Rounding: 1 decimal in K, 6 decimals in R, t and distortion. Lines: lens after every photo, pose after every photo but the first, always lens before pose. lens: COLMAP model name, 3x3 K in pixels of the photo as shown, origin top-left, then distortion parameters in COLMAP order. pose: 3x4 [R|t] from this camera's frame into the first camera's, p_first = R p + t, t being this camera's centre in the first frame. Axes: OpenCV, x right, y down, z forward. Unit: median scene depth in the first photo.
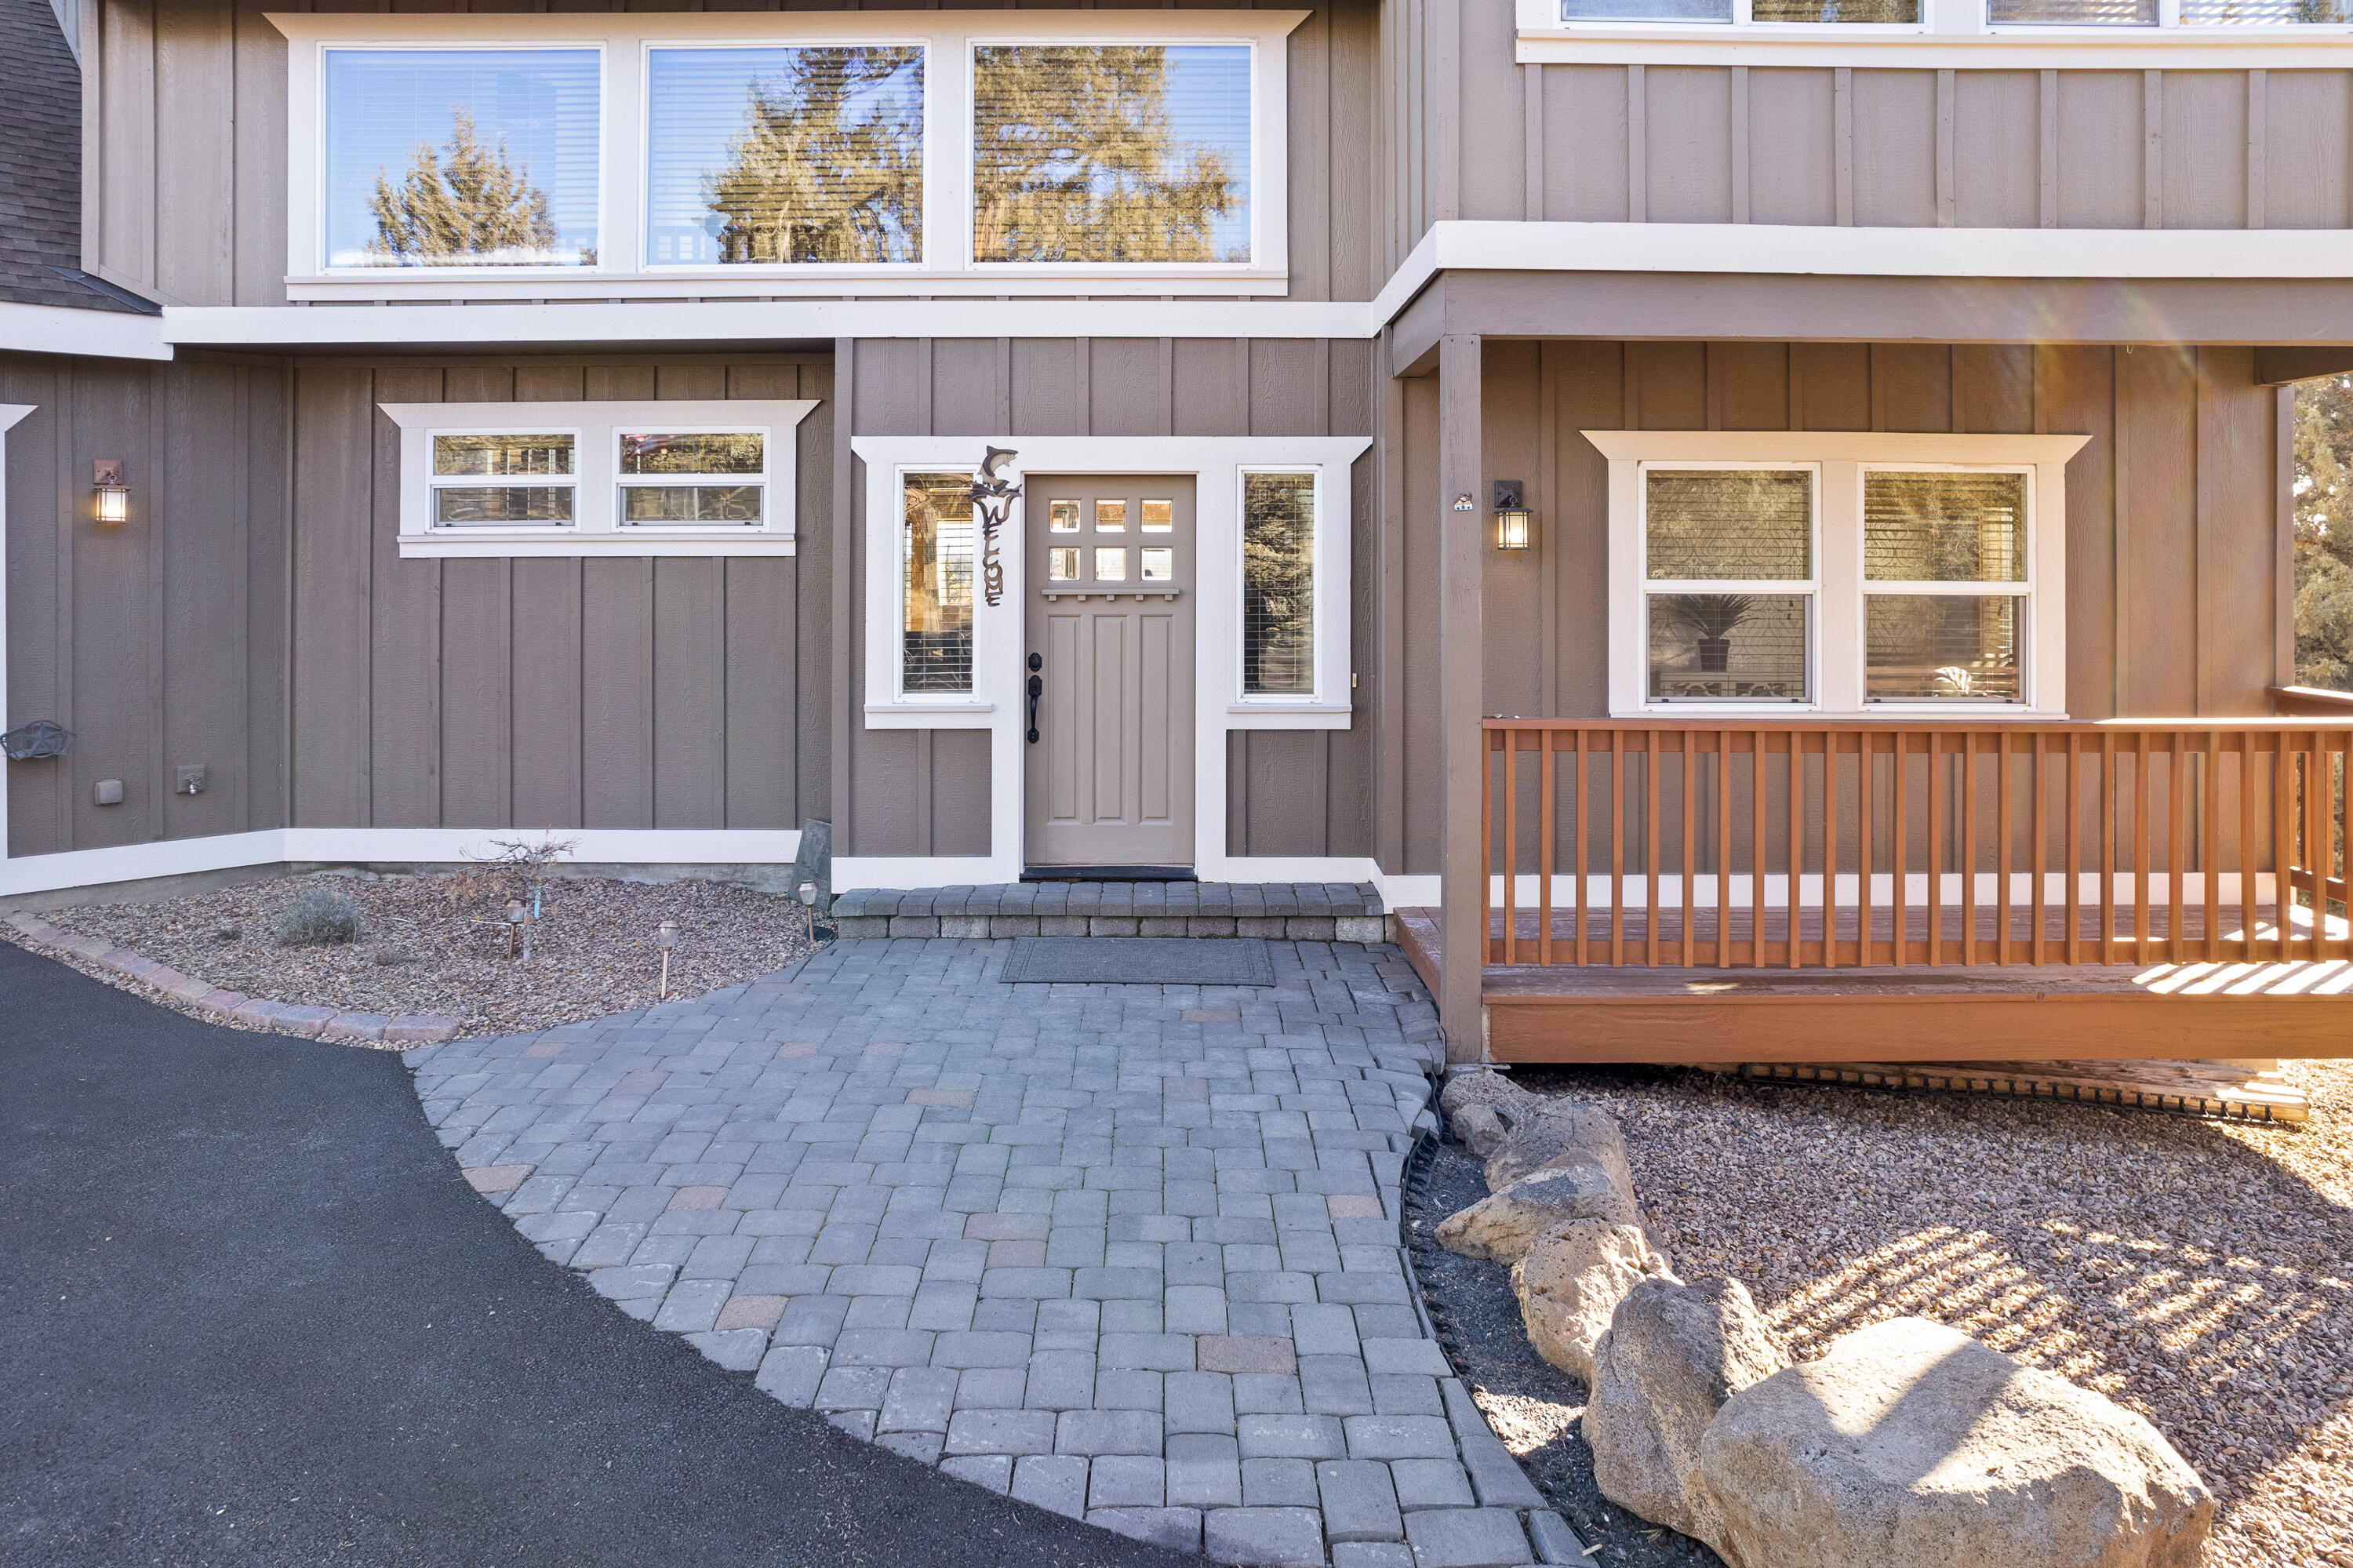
lens RADIAL K [[1622.6, 0, 1179.0], [0, 1622.6, 483.7], [0, 0, 1]] dist [-0.037348, 0.027923]
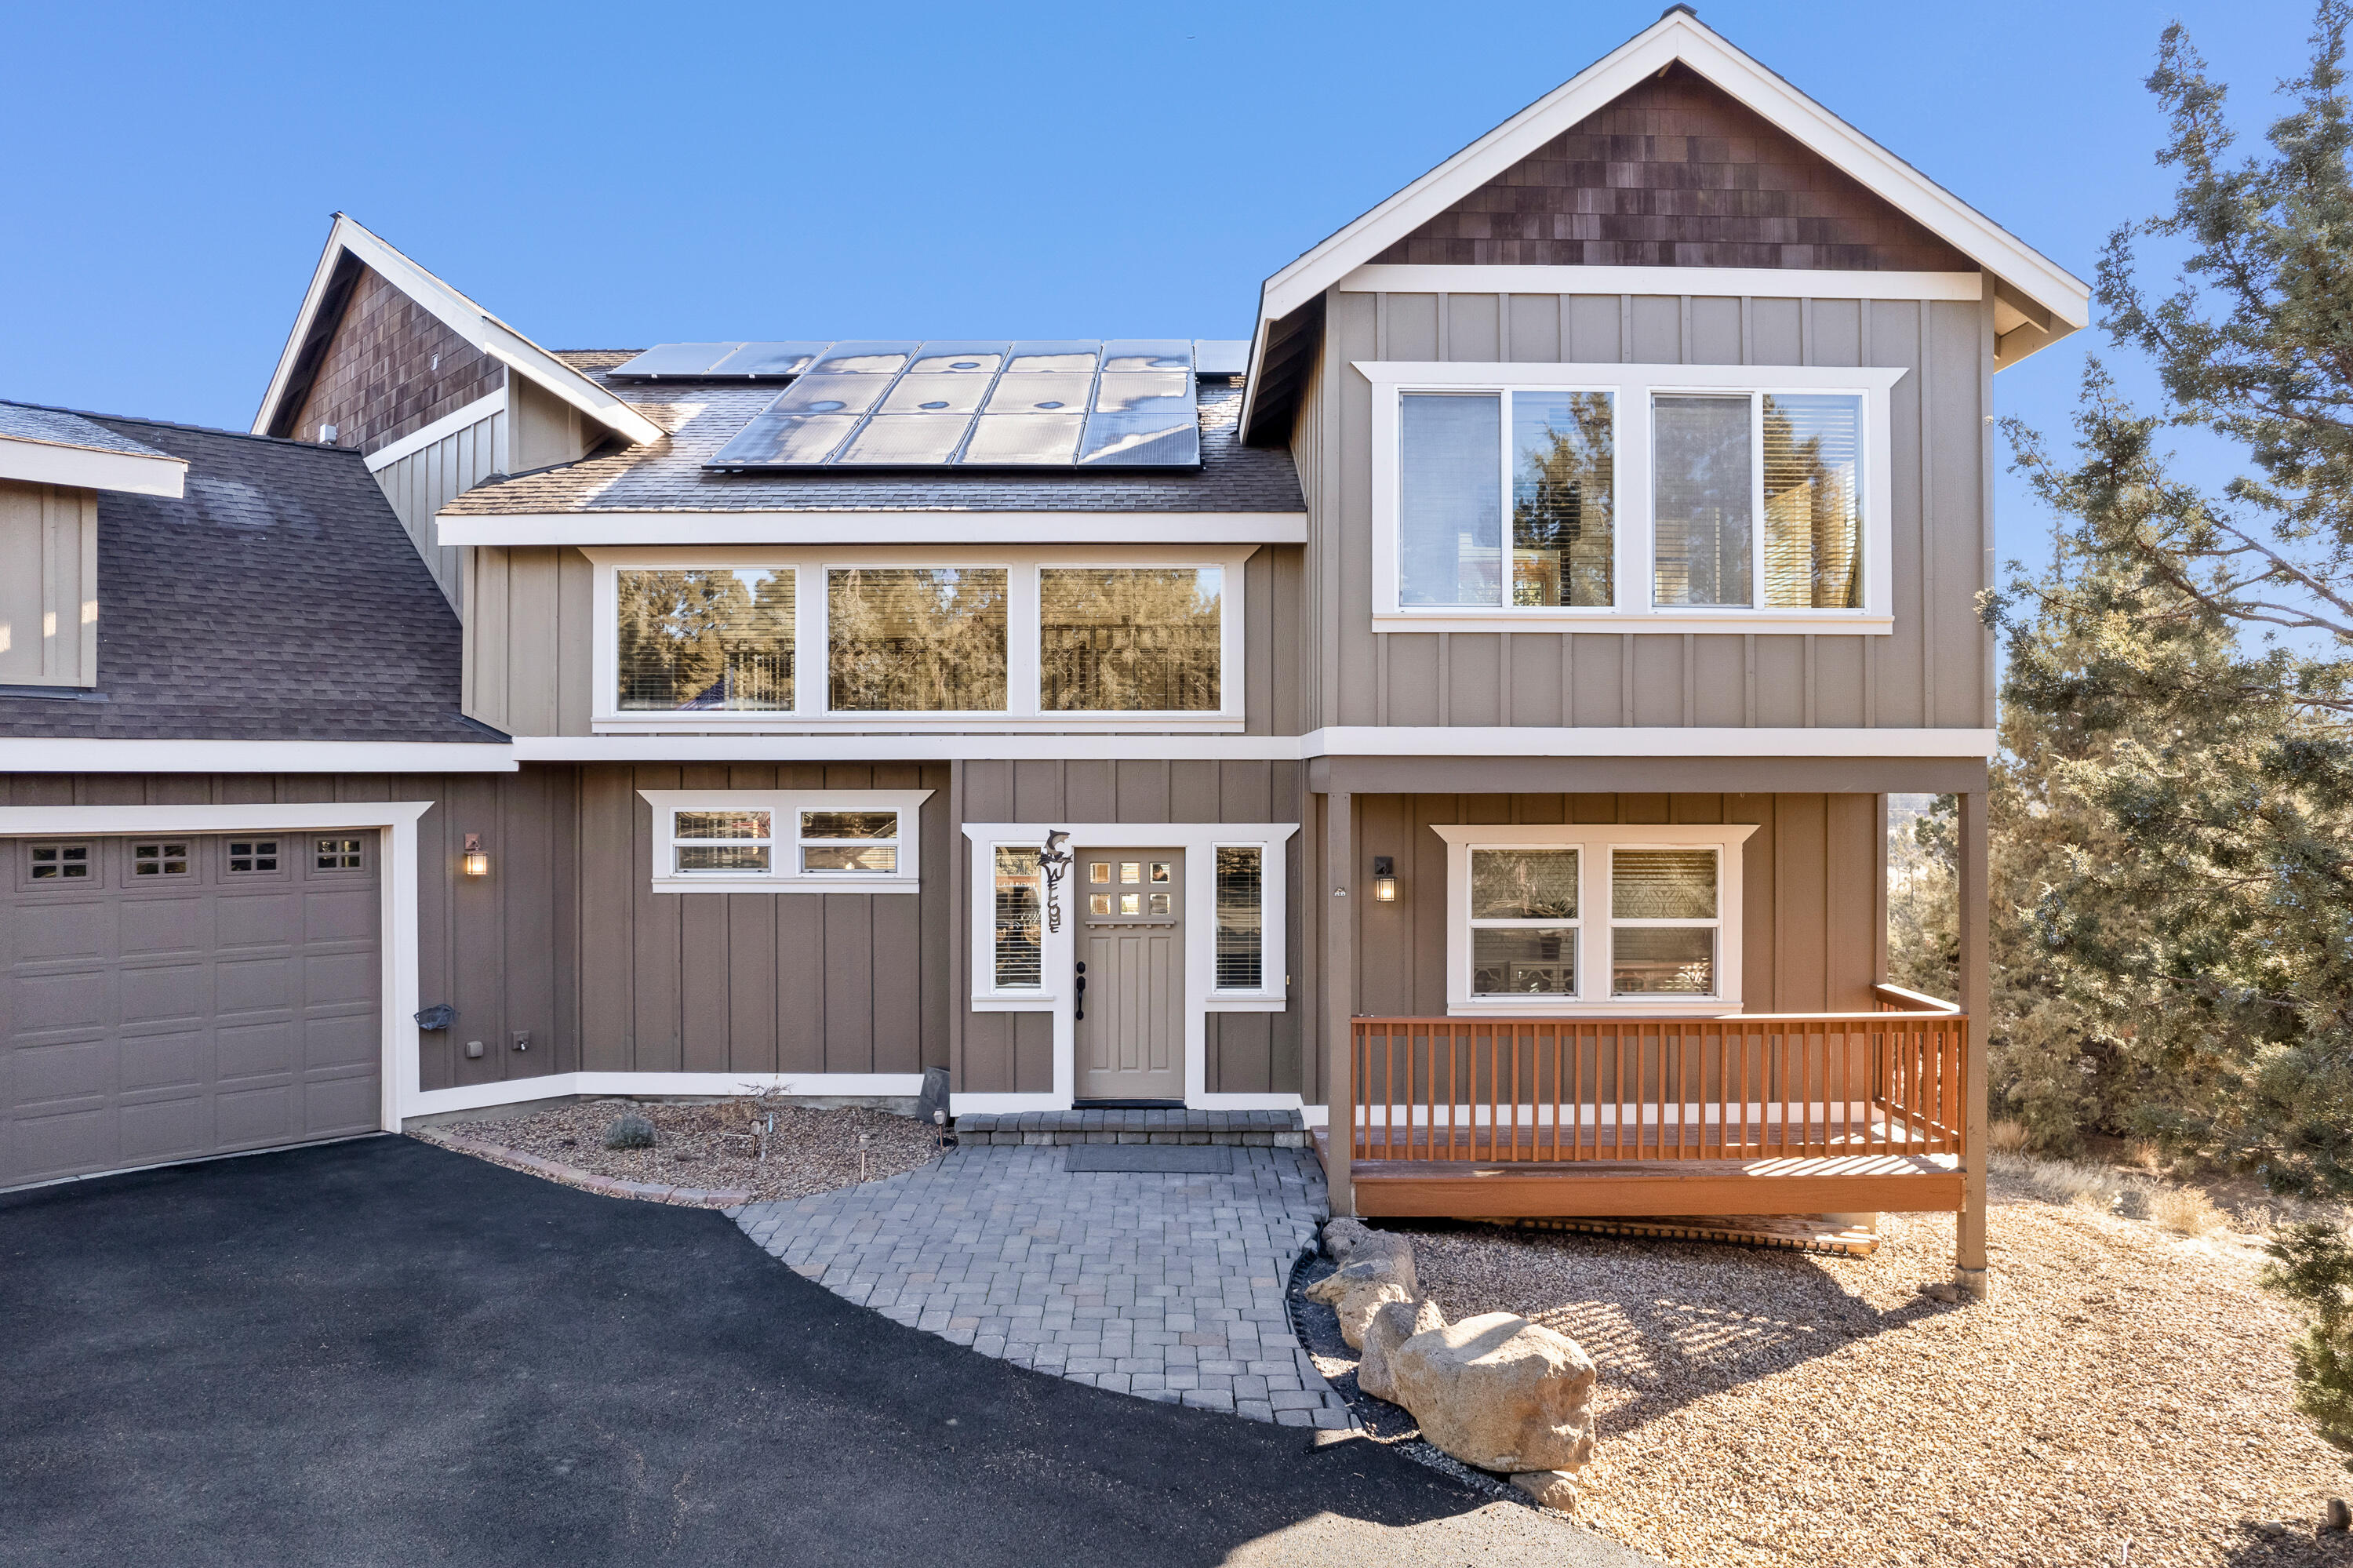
lens RADIAL K [[1504.8, 0, 1178.1], [0, 1504.8, 778.7], [0, 0, 1]] dist [-0.075696, 0.067807]
pose [[0.999999, -0.000621, -0.001052, 0.005367], [0.000655, 0.999474, 0.032411, -0.125072], [0.001032, -0.032412, 0.999474, -0.454599]]
